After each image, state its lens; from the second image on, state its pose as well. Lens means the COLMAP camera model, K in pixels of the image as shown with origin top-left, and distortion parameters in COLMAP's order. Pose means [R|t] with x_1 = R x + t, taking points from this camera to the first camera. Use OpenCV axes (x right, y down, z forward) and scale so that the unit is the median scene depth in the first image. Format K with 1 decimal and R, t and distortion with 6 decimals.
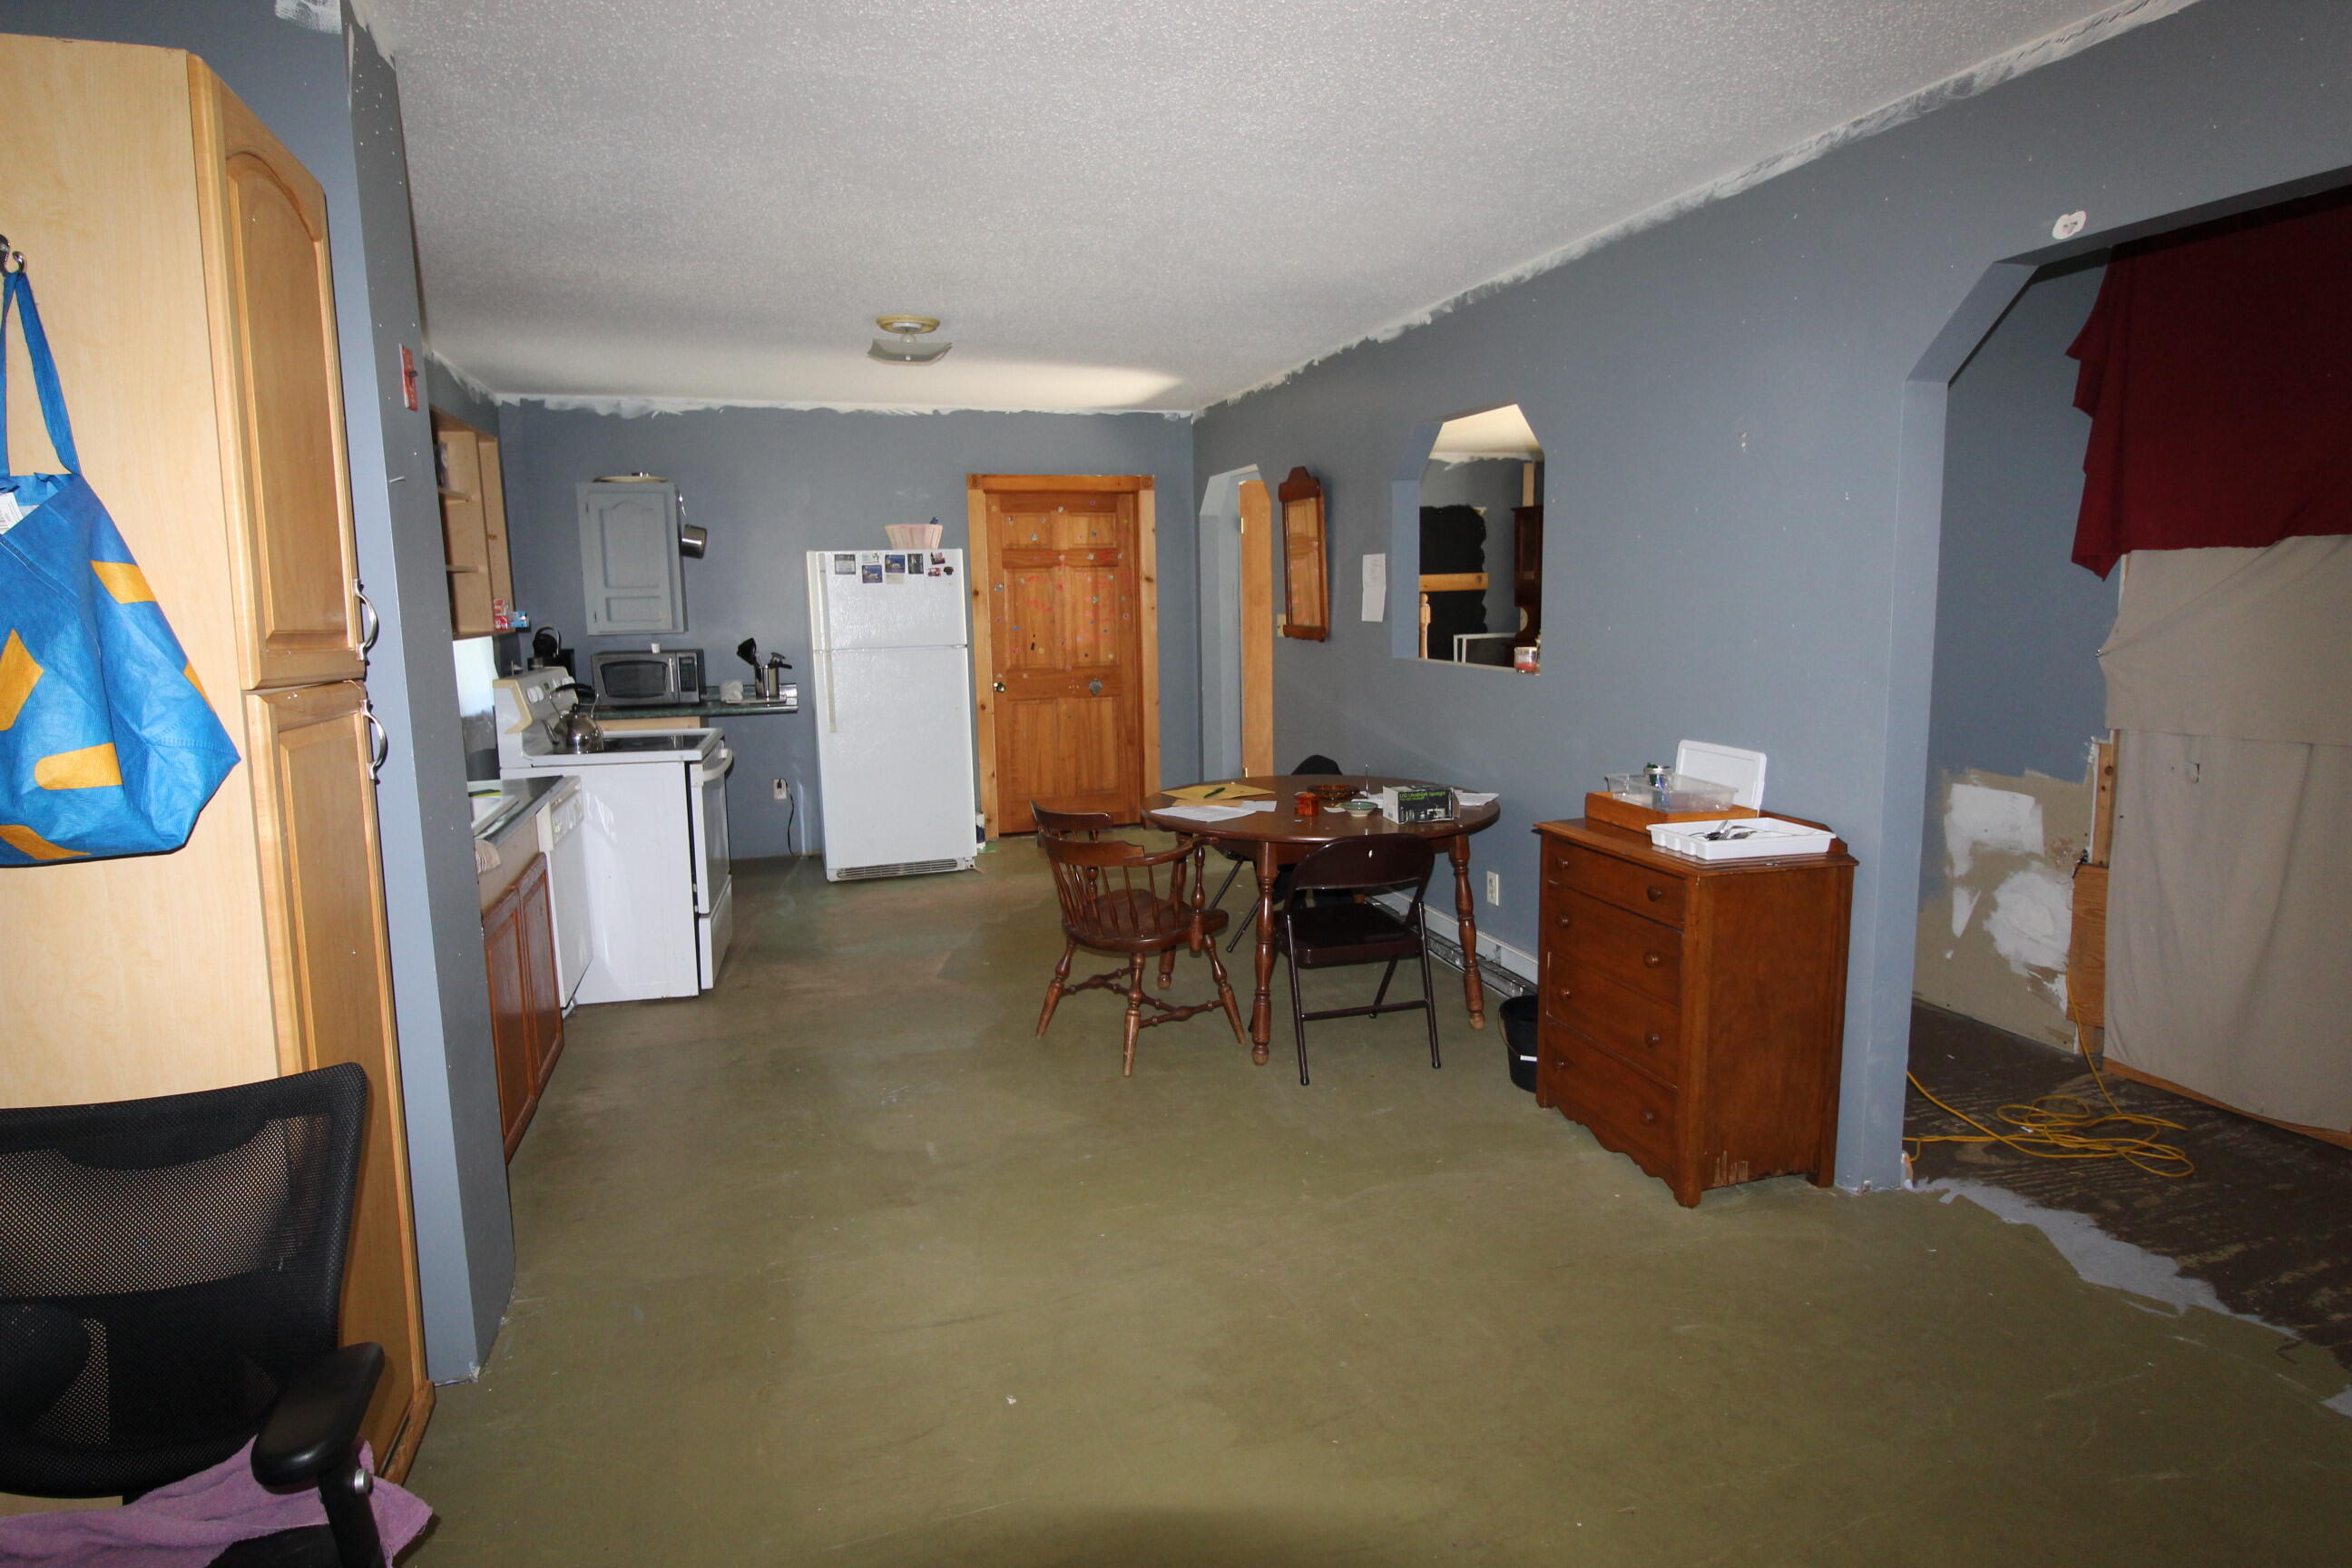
lens RADIAL K [[1281.9, 0, 1176.7], [0, 1281.9, 759.3], [0, 0, 1]] dist [0.001156, -0.011715]
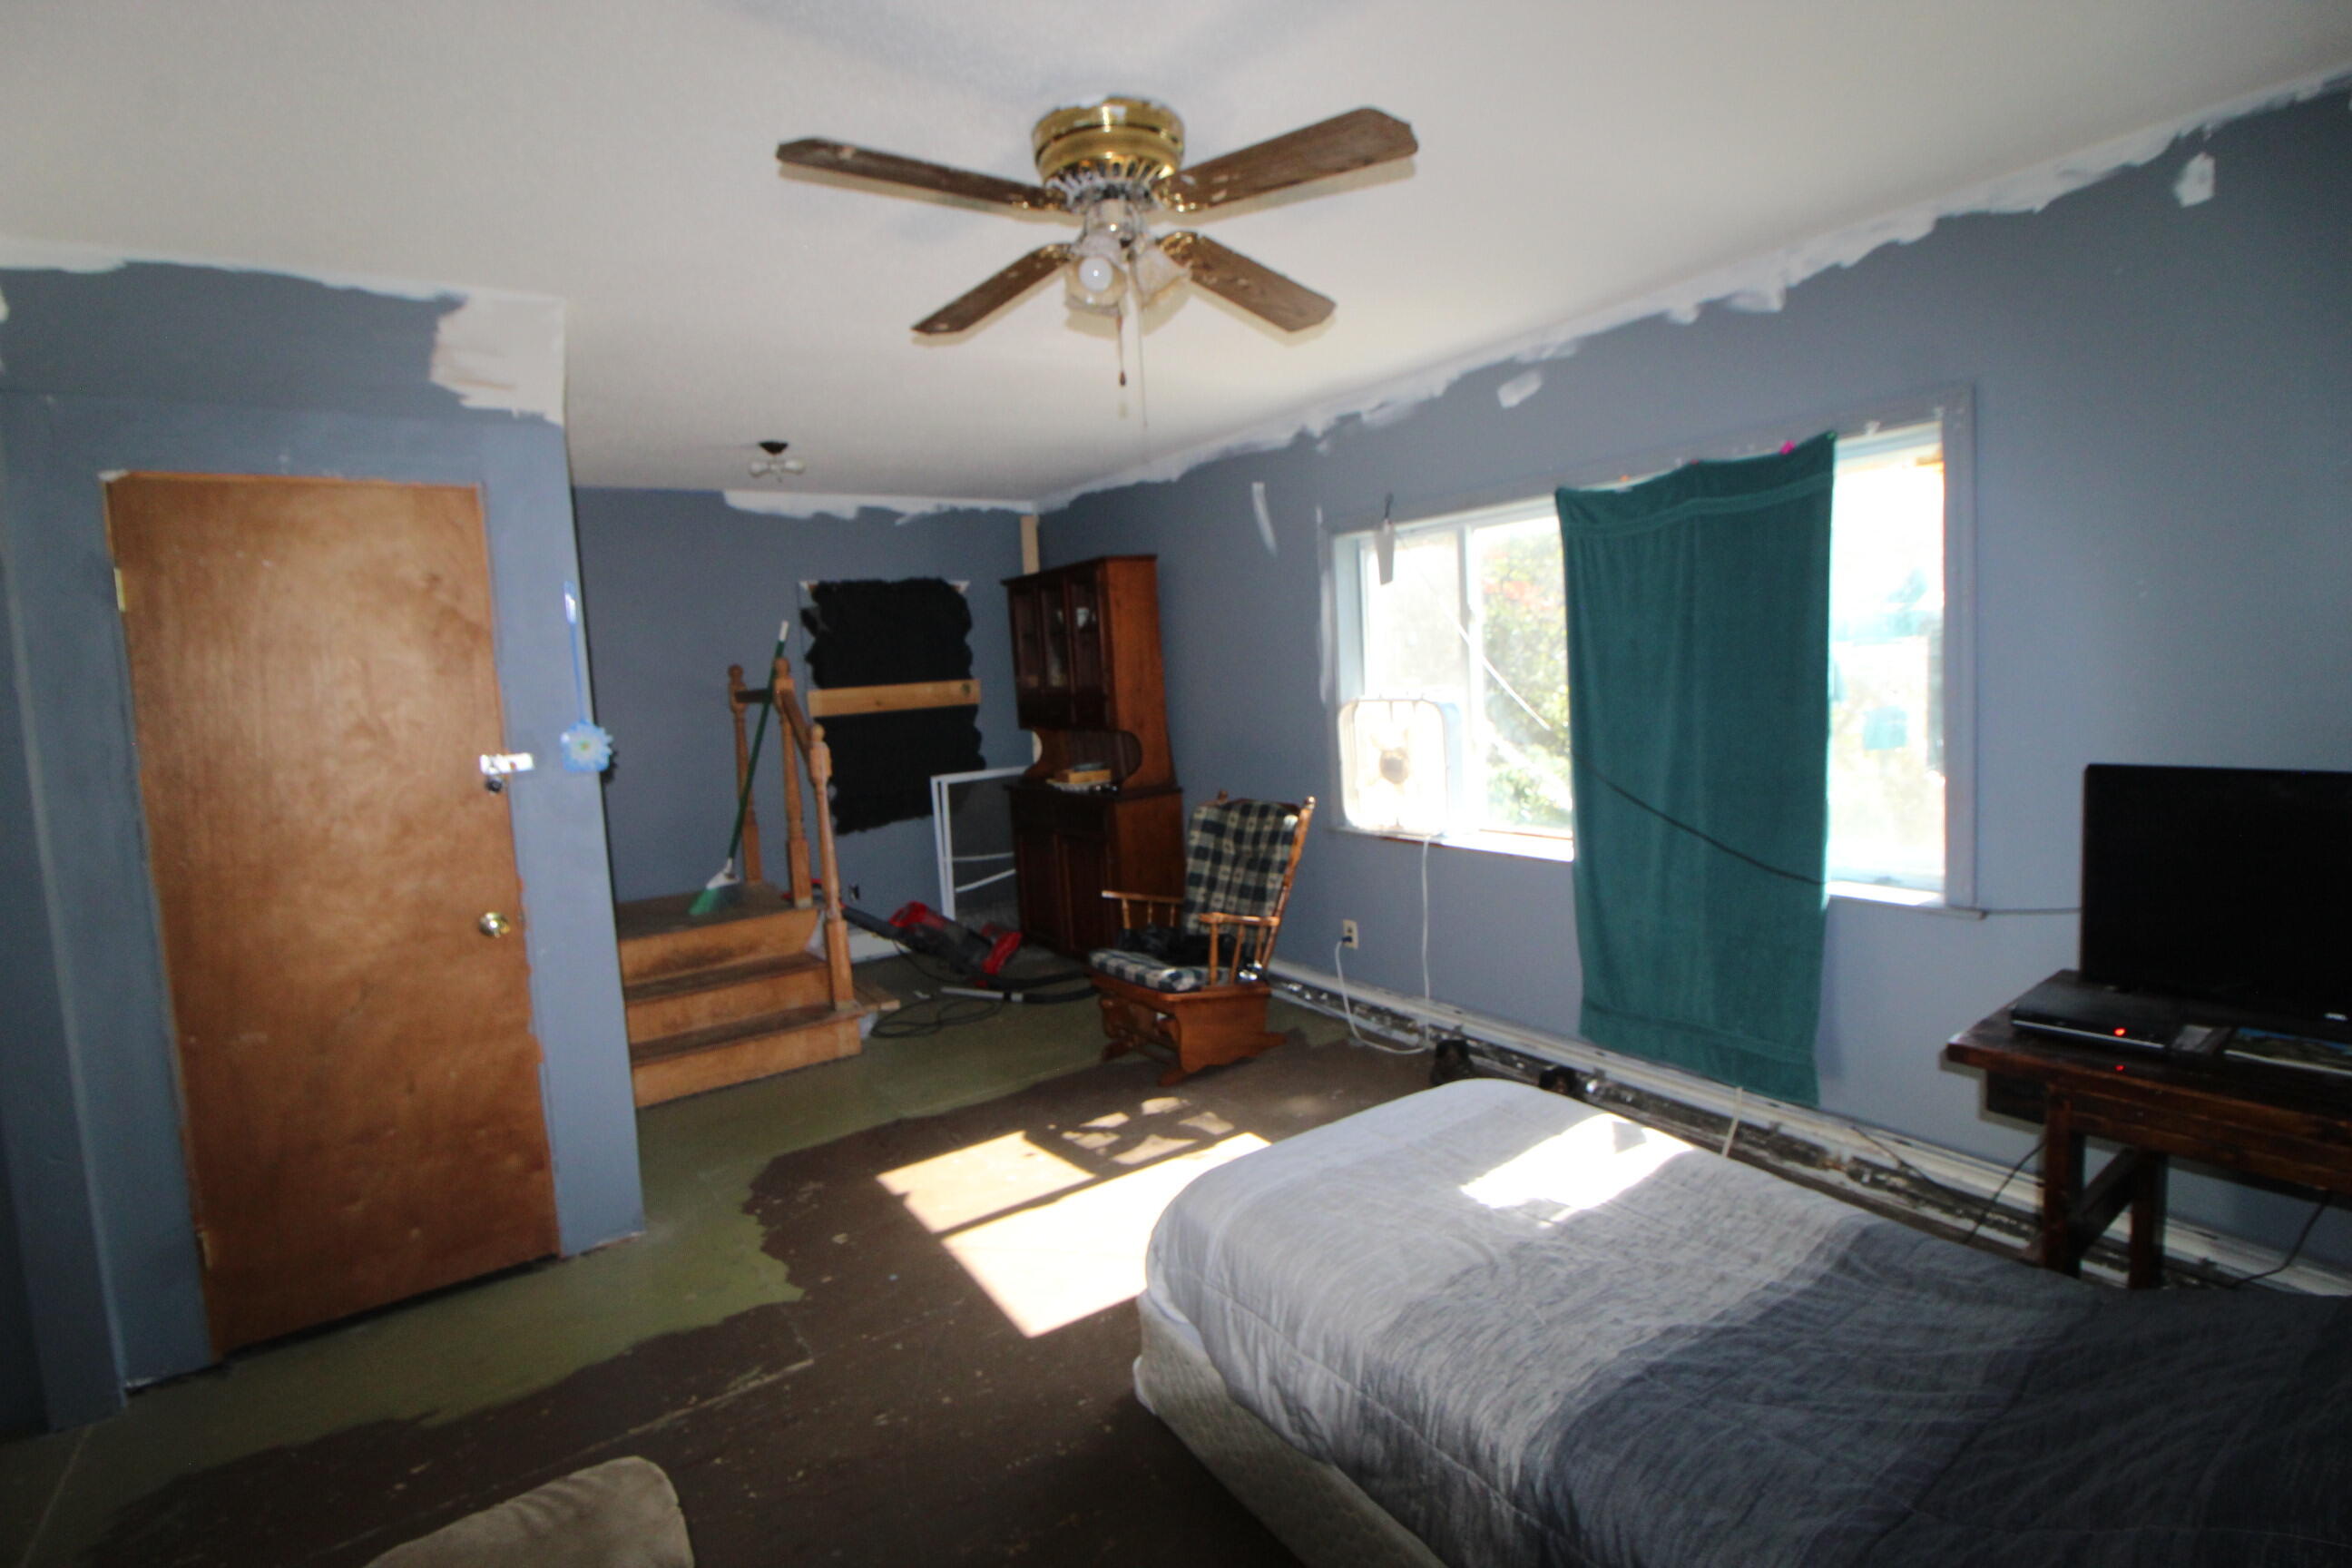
lens RADIAL K [[1117.7, 0, 1176.0], [0, 1117.7, 784.0], [0, 0, 1]] dist [-0.003367, -0.013192]
pose [[0.962138, -0.059950, 0.265886, 0.445634], [0.071822, 0.996798, -0.035143, -0.154832], [-0.262928, 0.052908, 0.963364, 1.017176]]
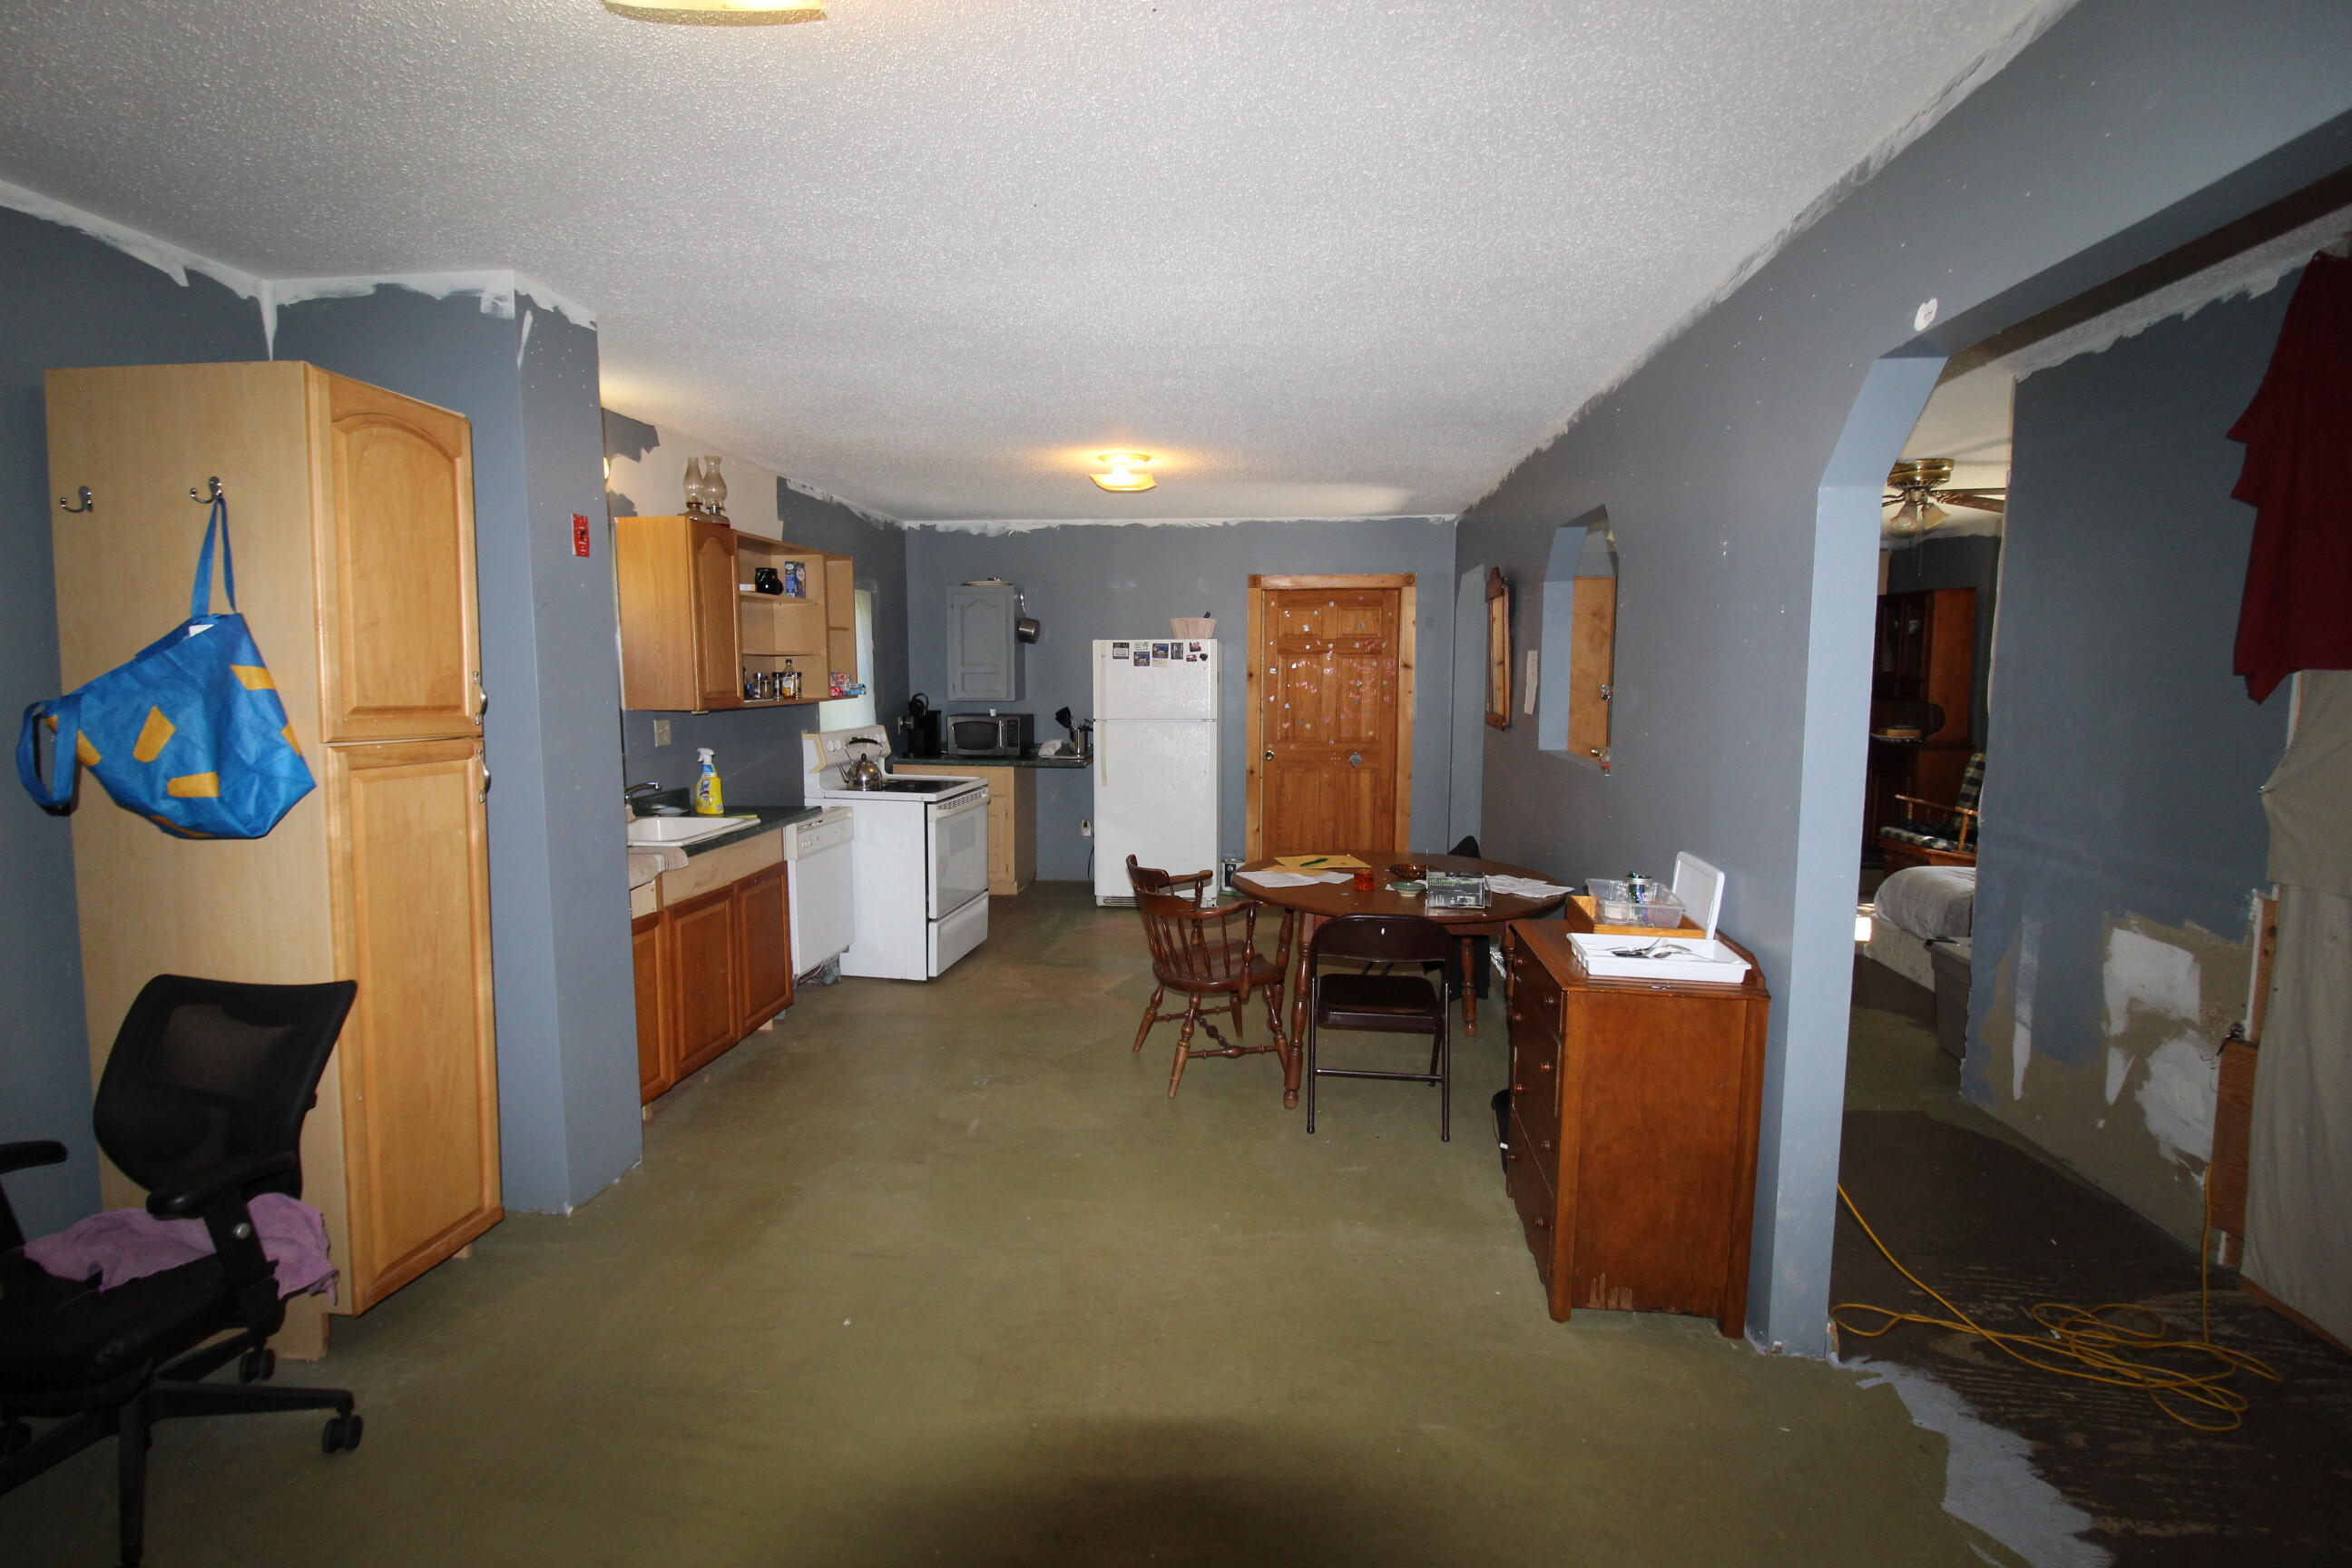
lens RADIAL K [[1117.7, 0, 1176.0], [0, 1117.7, 784.0], [0, 0, 1]] dist [-0.003367, -0.013192]
pose [[0.914213, 0.062931, -0.400317, 0.324492], [-0.071962, 0.997379, -0.007551, -0.027563], [0.398792, 0.035711, 0.916346, 0.053246]]
